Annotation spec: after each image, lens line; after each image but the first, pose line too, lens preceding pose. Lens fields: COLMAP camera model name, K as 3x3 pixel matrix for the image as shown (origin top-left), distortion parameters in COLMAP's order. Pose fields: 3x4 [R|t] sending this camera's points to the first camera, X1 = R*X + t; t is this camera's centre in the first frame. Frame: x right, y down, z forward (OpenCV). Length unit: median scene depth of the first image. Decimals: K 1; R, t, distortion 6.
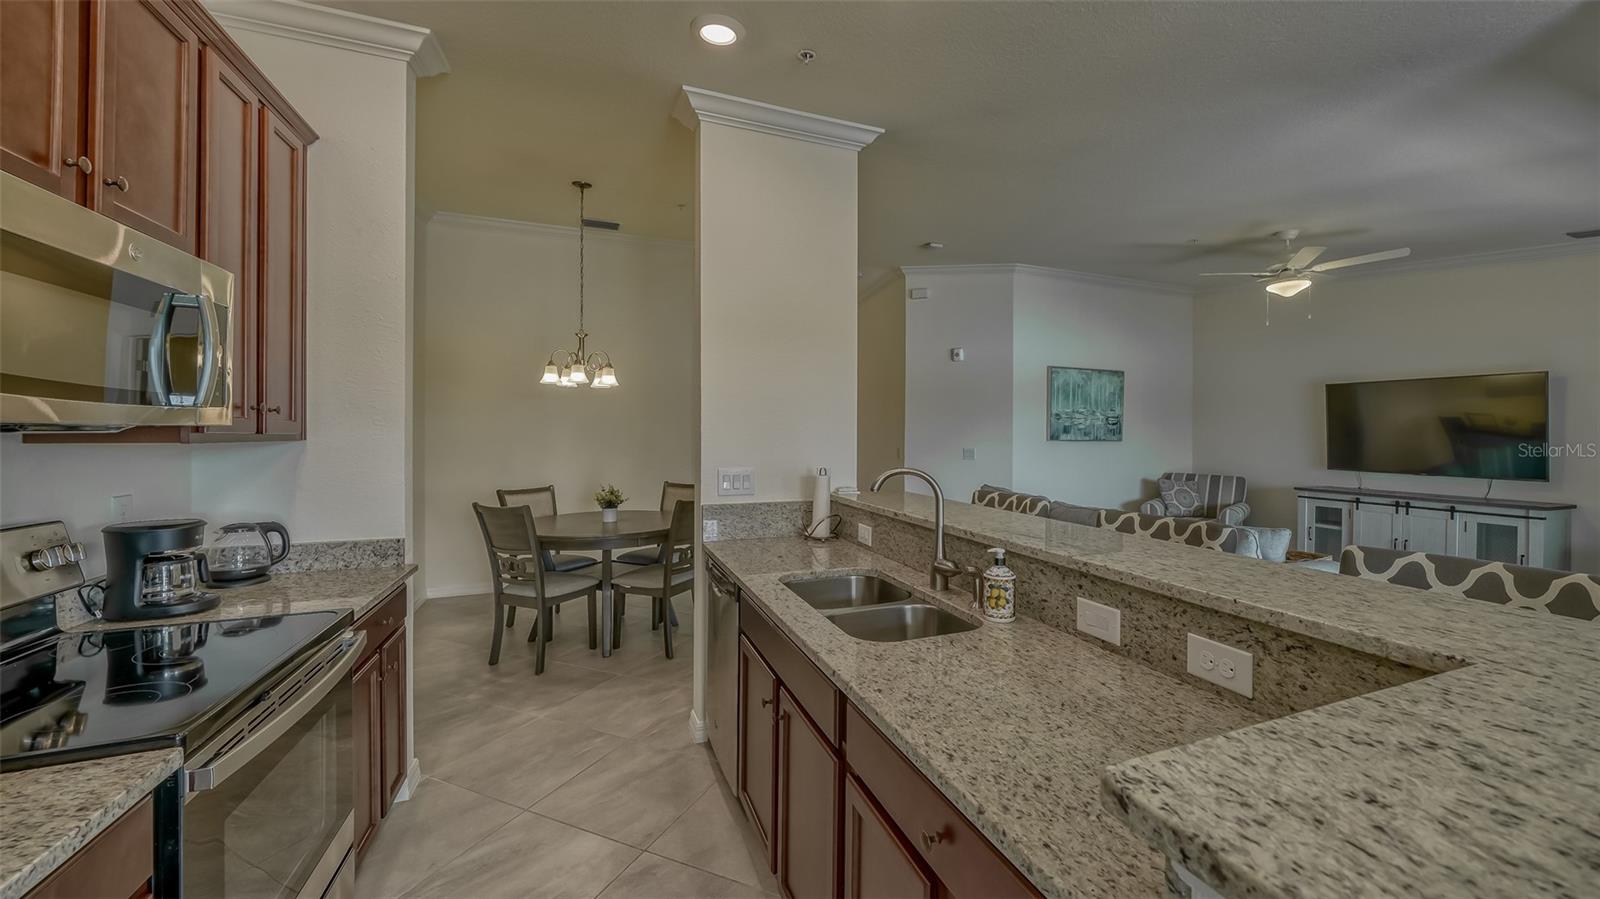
lens RADIAL K [[604.0, 0, 829.2], [0, 604.0, 438.7], [0, 0, 1]] dist [0.001339, -0.002872]
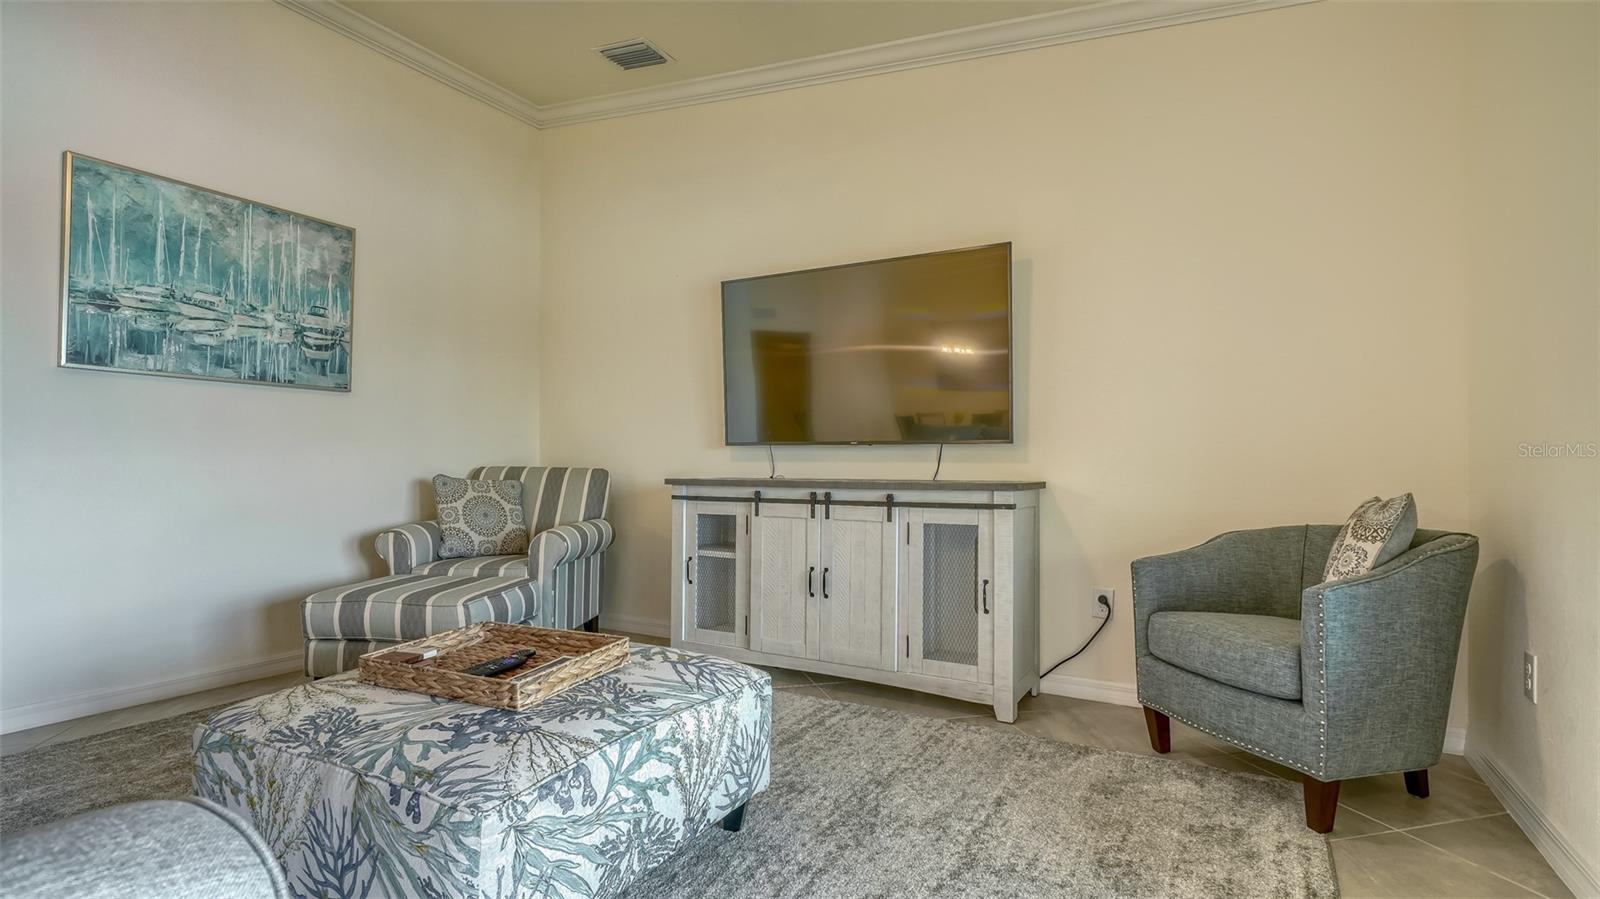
lens RADIAL K [[746.6, 0, 789.9], [0, 746.6, 460.7], [0, 0, 1]] dist [0.001981, -0.002730]
pose [[0.799743, -0.000647, 0.600343, 0.723201], [0.008400, 0.999914, -0.010114, 0.108184], [-0.600284, 0.013131, 0.799679, 0.672906]]
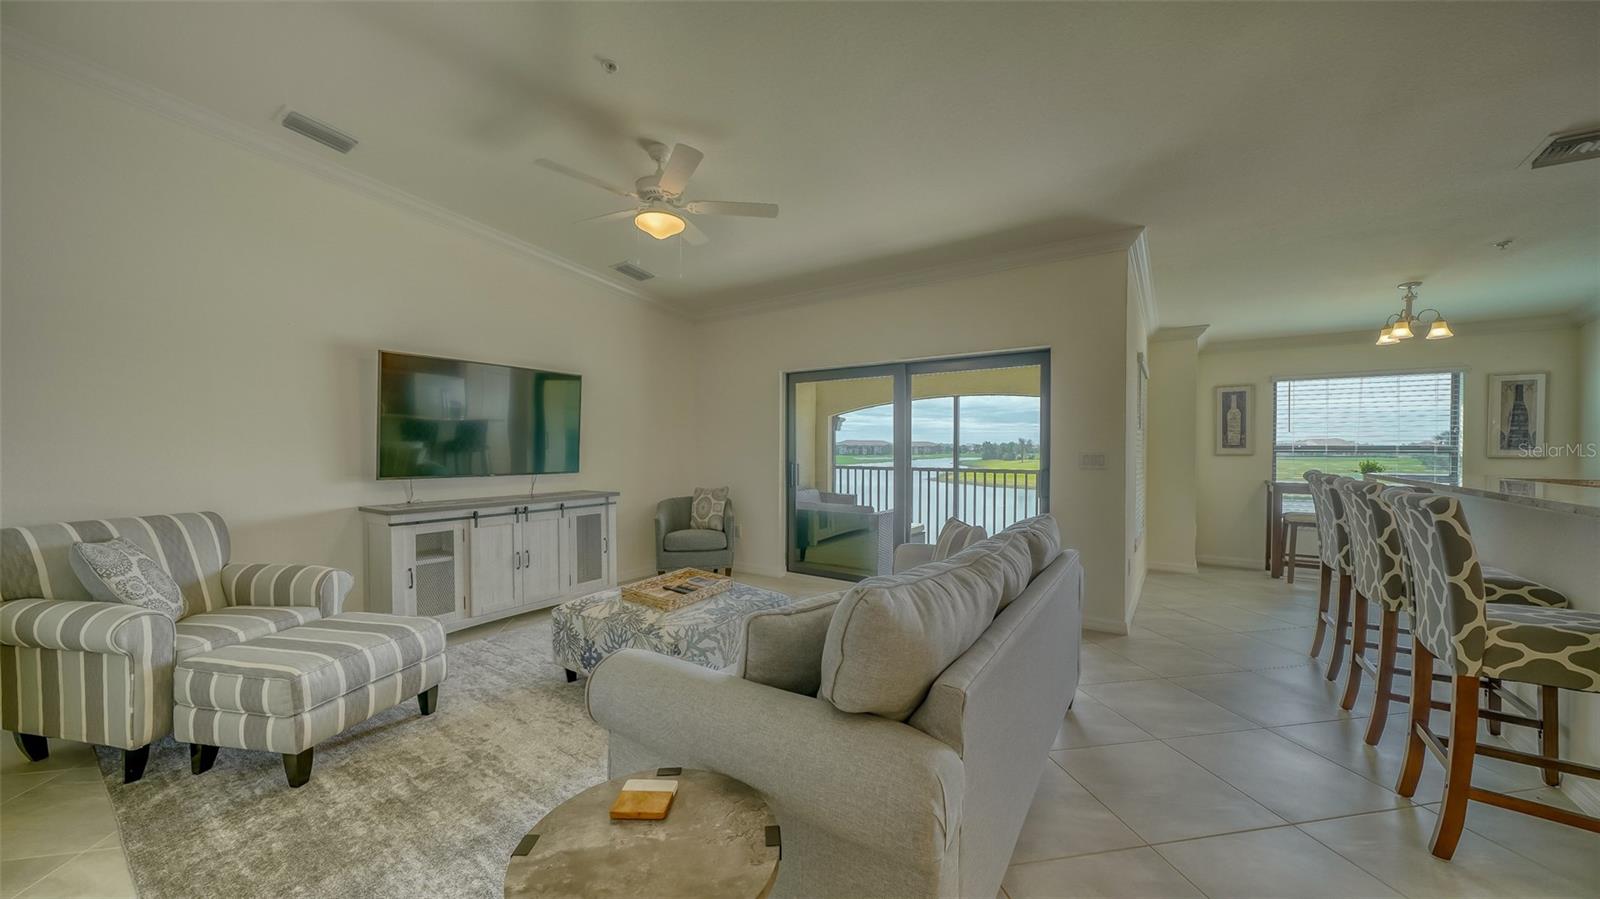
lens RADIAL K [[570.7, 0, 783.4], [0, 570.7, 456.8], [0, 0, 1]] dist [-0.009947, 0.002353]
pose [[-0.518518, -0.019297, 0.854849, 0.099308], [0.008143, 0.999589, 0.027503, 0.018669], [-0.855028, 0.021222, -0.518147, 1.421691]]
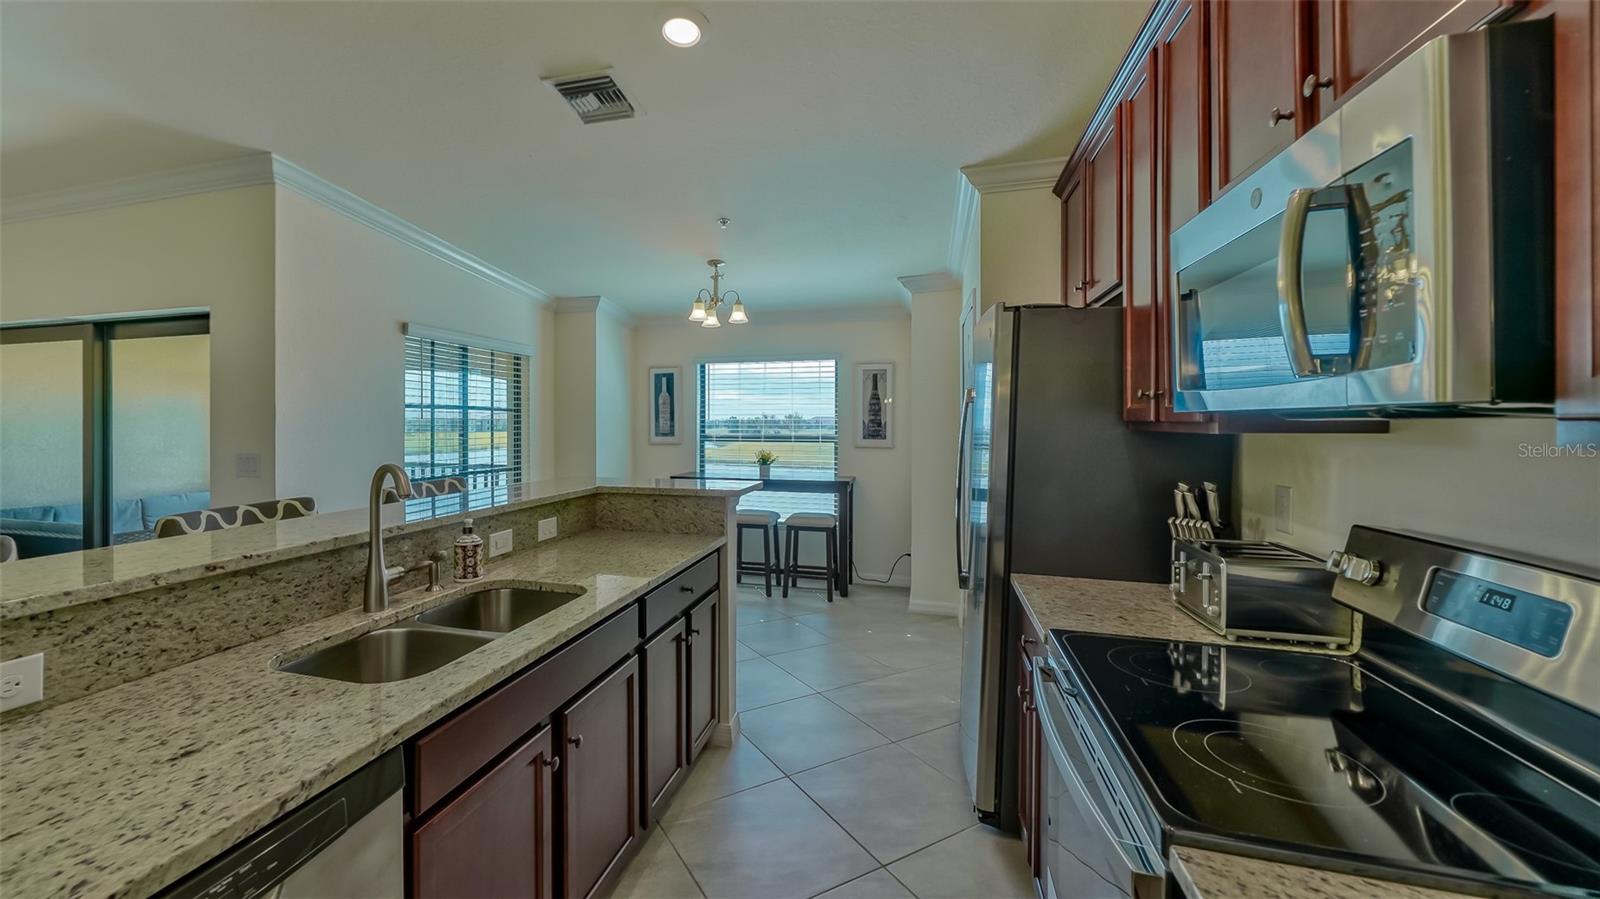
lens RADIAL K [[629.5, 0, 736.0], [0, 629.5, 422.4], [0, 0, 1]] dist [-0.001122, 0.000022]
pose [[-0.755924, -0.005112, 0.654639, -0.333663], [0.005205, 0.999891, 0.013819, -0.006663], [-0.654638, 0.013853, -0.755815, 0.651449]]
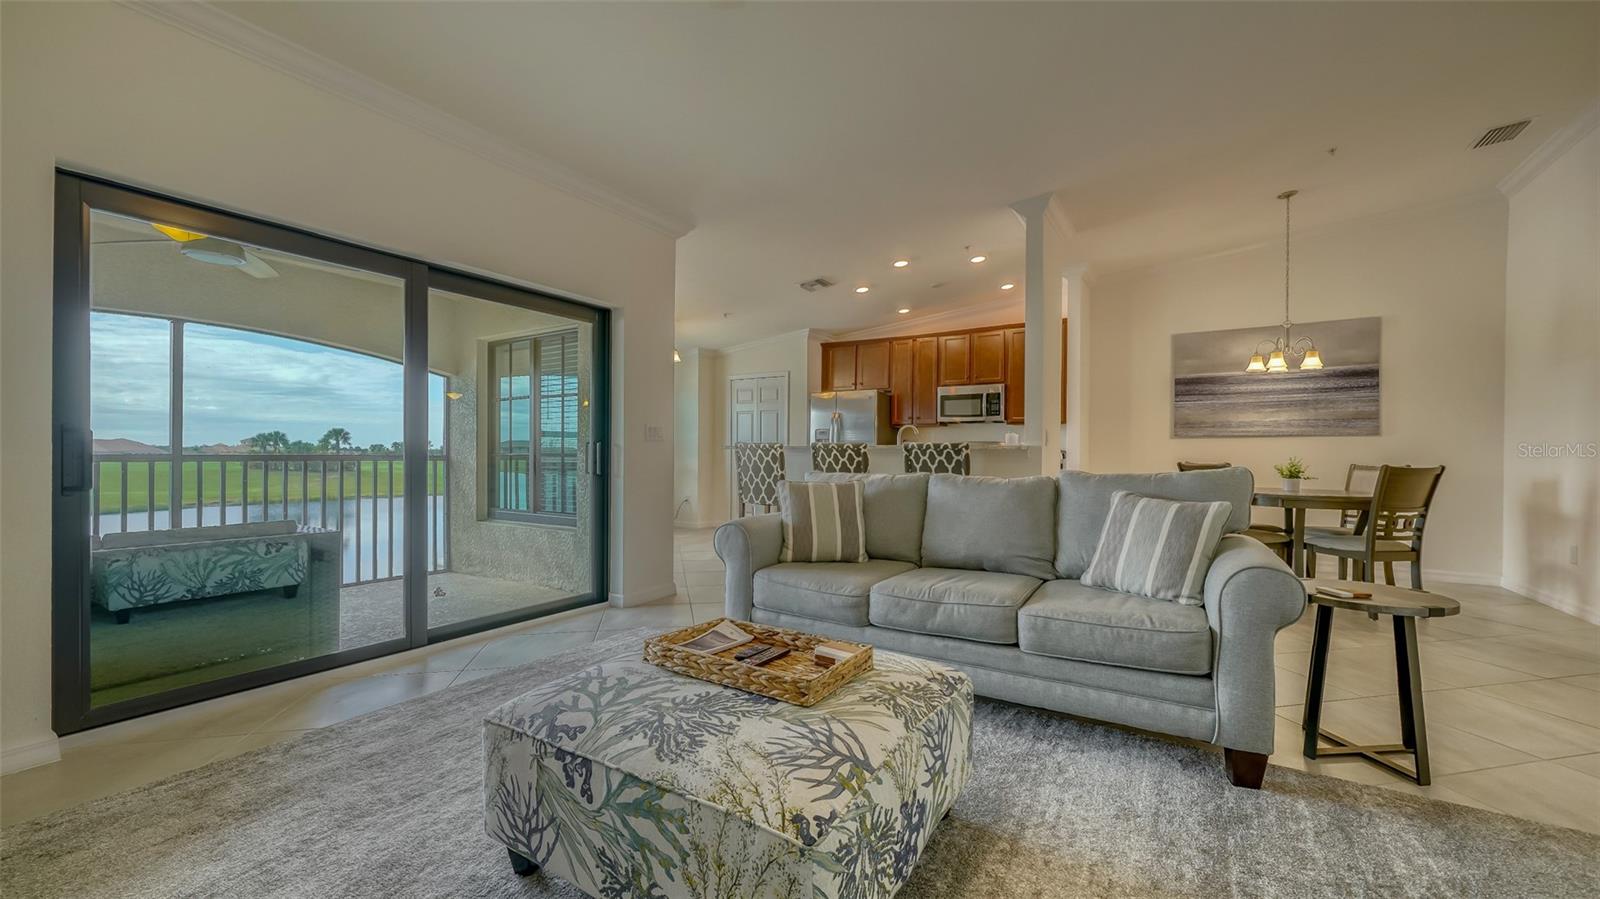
lens RADIAL K [[604.0, 0, 814.1], [0, 604.0, 466.4], [0, 0, 1]] dist [0.001339, -0.002872]
pose [[-0.820089, 0.004555, -0.572218, 1.050512], [-0.015574, 0.999420, 0.030277, 0.079194], [0.572024, 0.033742, -0.819542, 1.494268]]
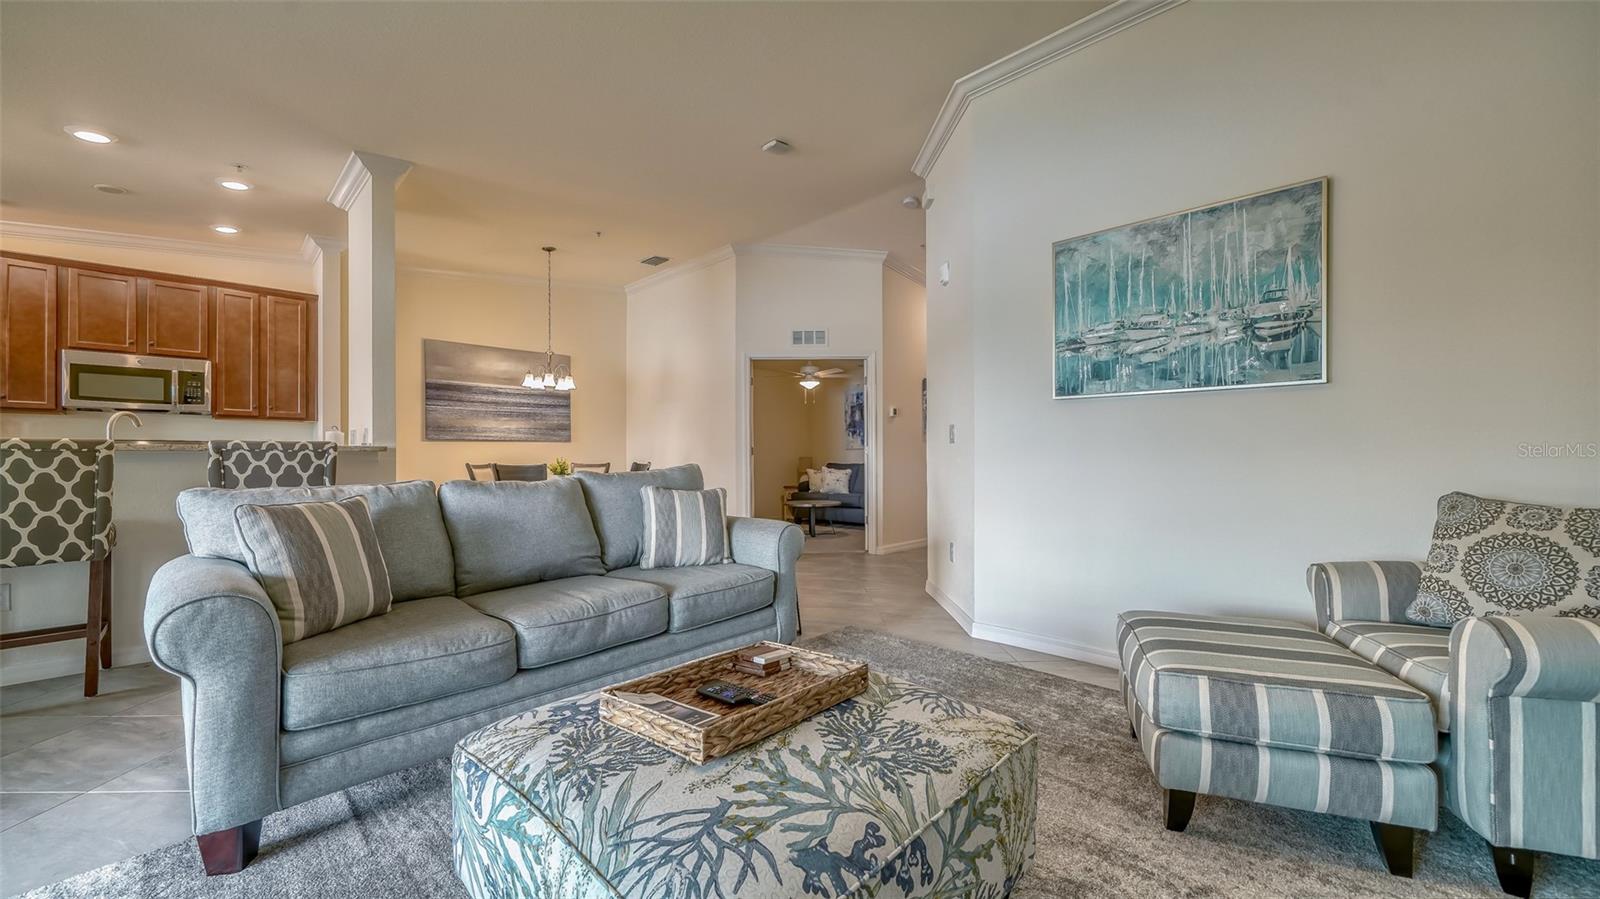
lens RADIAL K [[604.0, 0, 790.6], [0, 604.0, 439.4], [0, 0, 1]] dist [0.001339, -0.002872]
pose [[0.377088, -0.033822, -0.925560, 1.192073], [-0.004261, 0.999259, -0.038251, 0.089824], [0.926168, 0.018368, 0.376664, 1.031803]]
